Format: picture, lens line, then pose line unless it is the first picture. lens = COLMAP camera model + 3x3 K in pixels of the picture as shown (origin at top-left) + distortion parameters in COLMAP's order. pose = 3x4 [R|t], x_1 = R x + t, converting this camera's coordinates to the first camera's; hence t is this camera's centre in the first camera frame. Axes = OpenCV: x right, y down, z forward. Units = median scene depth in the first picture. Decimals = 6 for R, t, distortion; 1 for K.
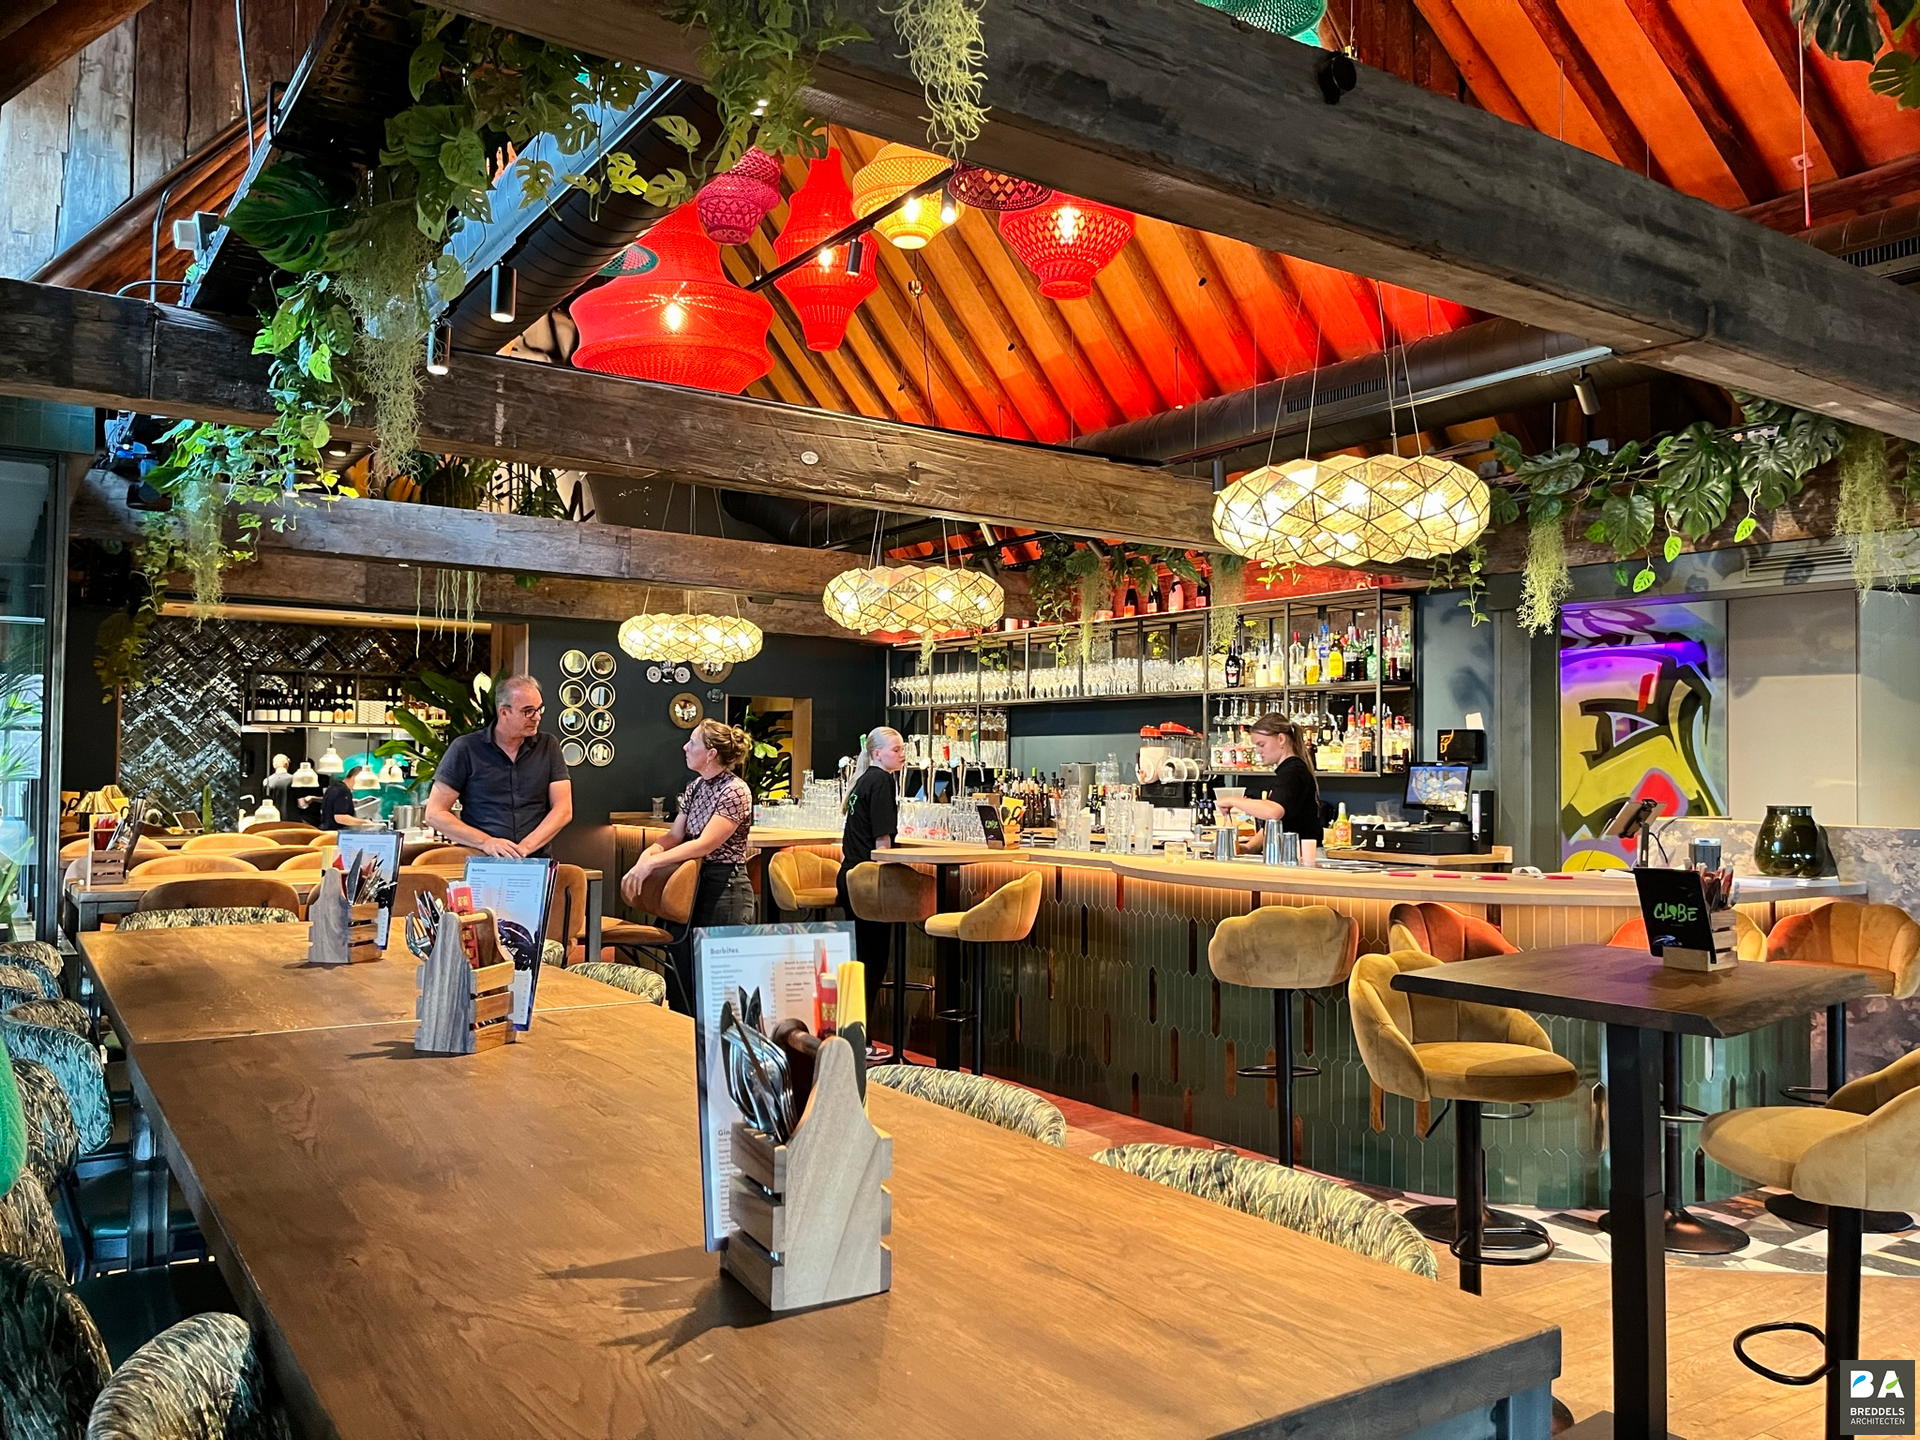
lens RADIAL K [[1464.9, 0, 960.4], [0, 1464.9, 724.2], [0, 0, 1]] dist [-0.001849, -0.000179]
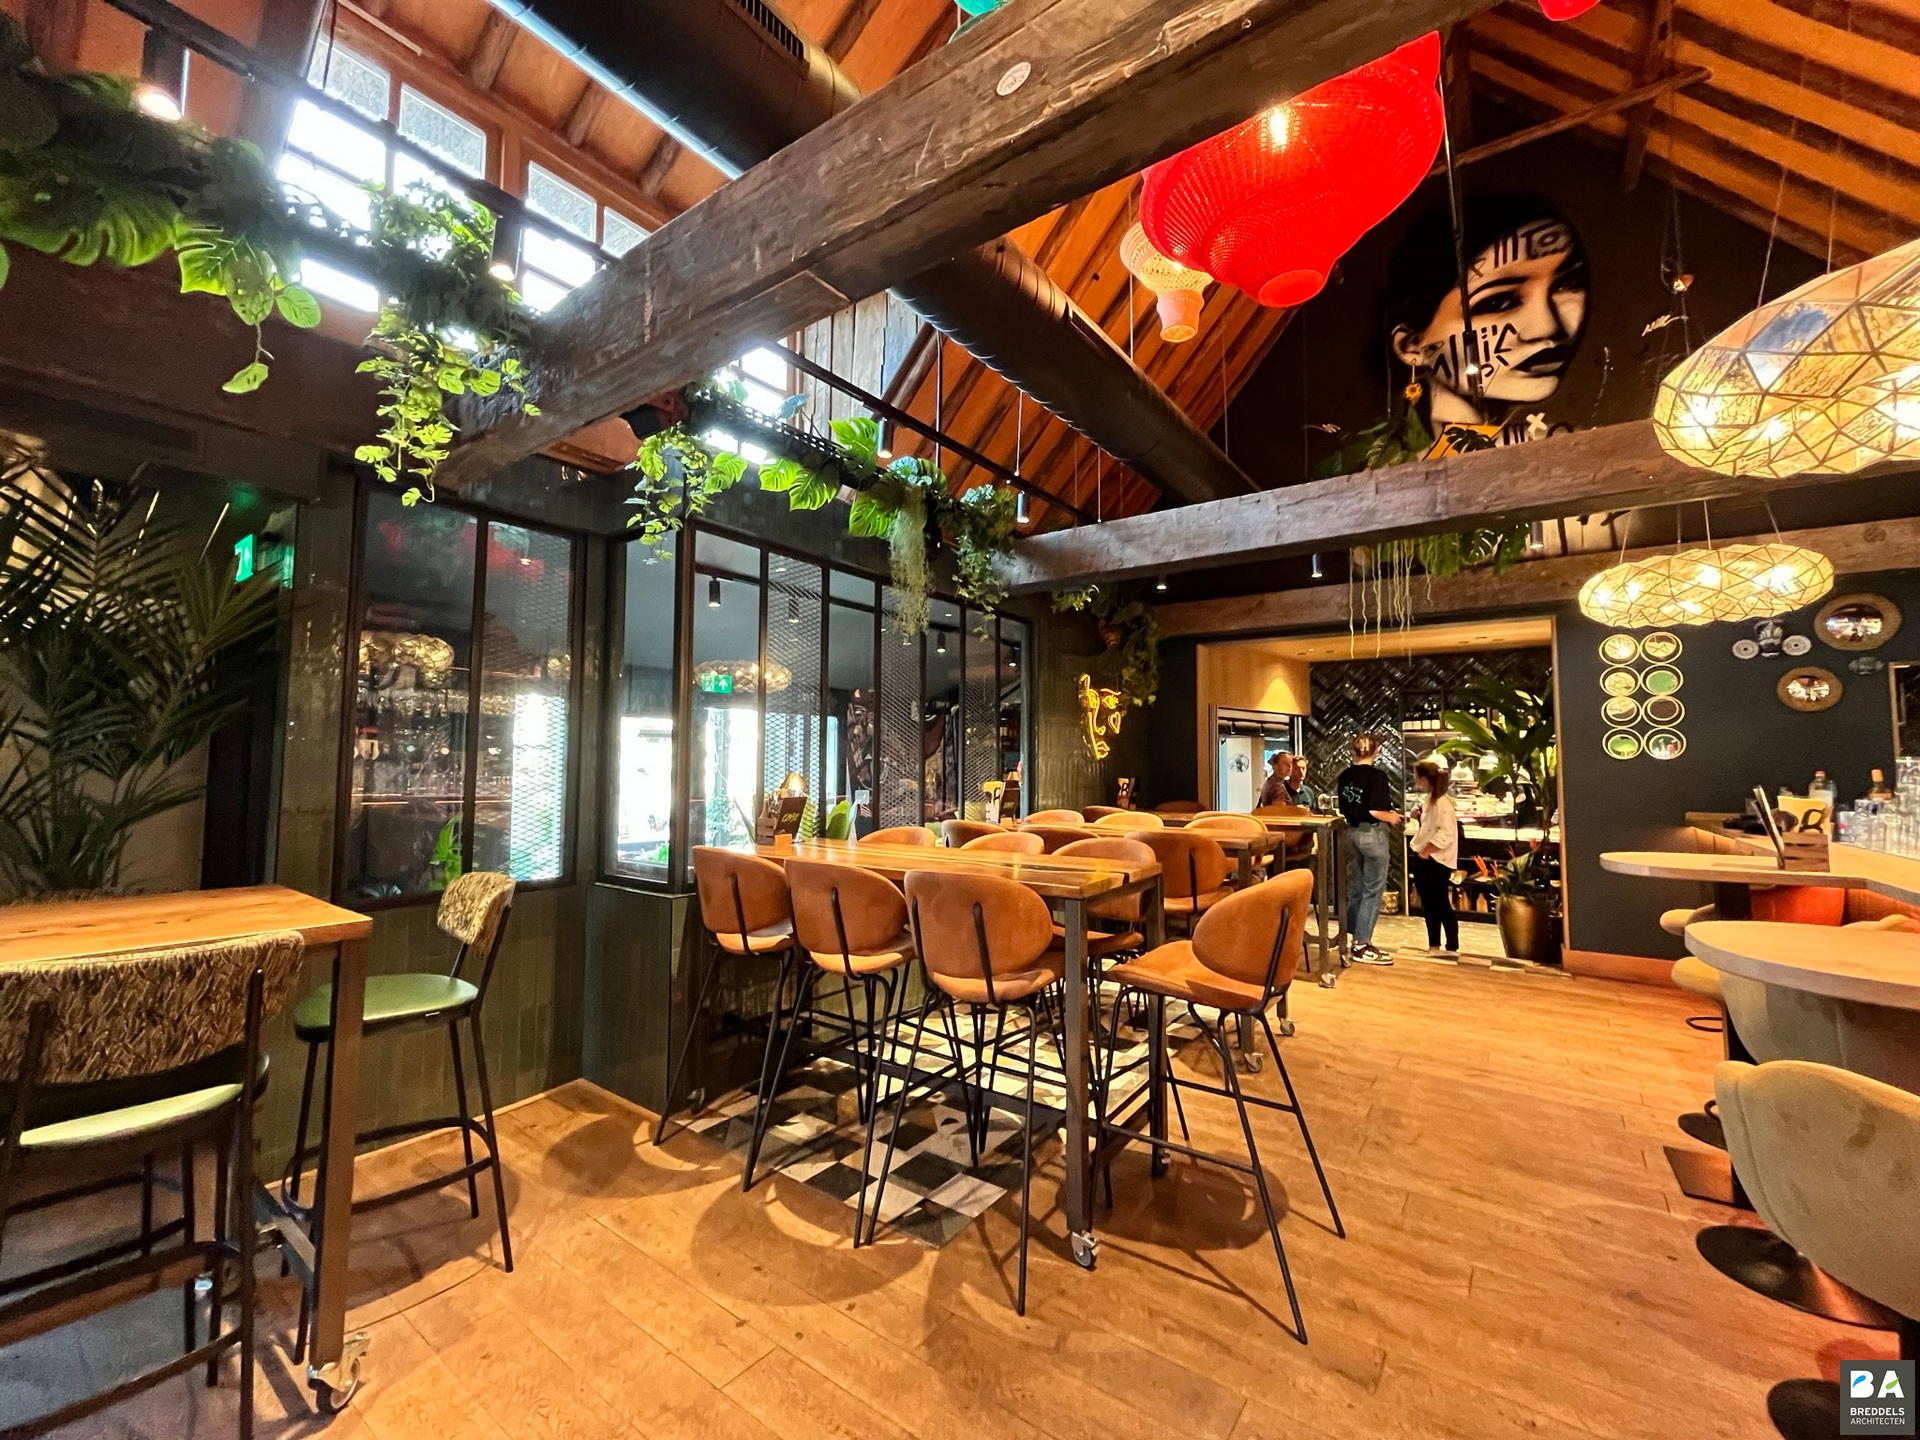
lens RADIAL K [[785.1, 0, 960.4], [0, 785.1, 713.9], [0, 0, 1]] dist [-0.004712, -0.000296]
pose [[0.340327, -0.068489, -0.937809, 0.056145], [0.027969, 0.997640, -0.062708, 0.019030], [0.939891, -0.004888, 0.341440, 0.437041]]
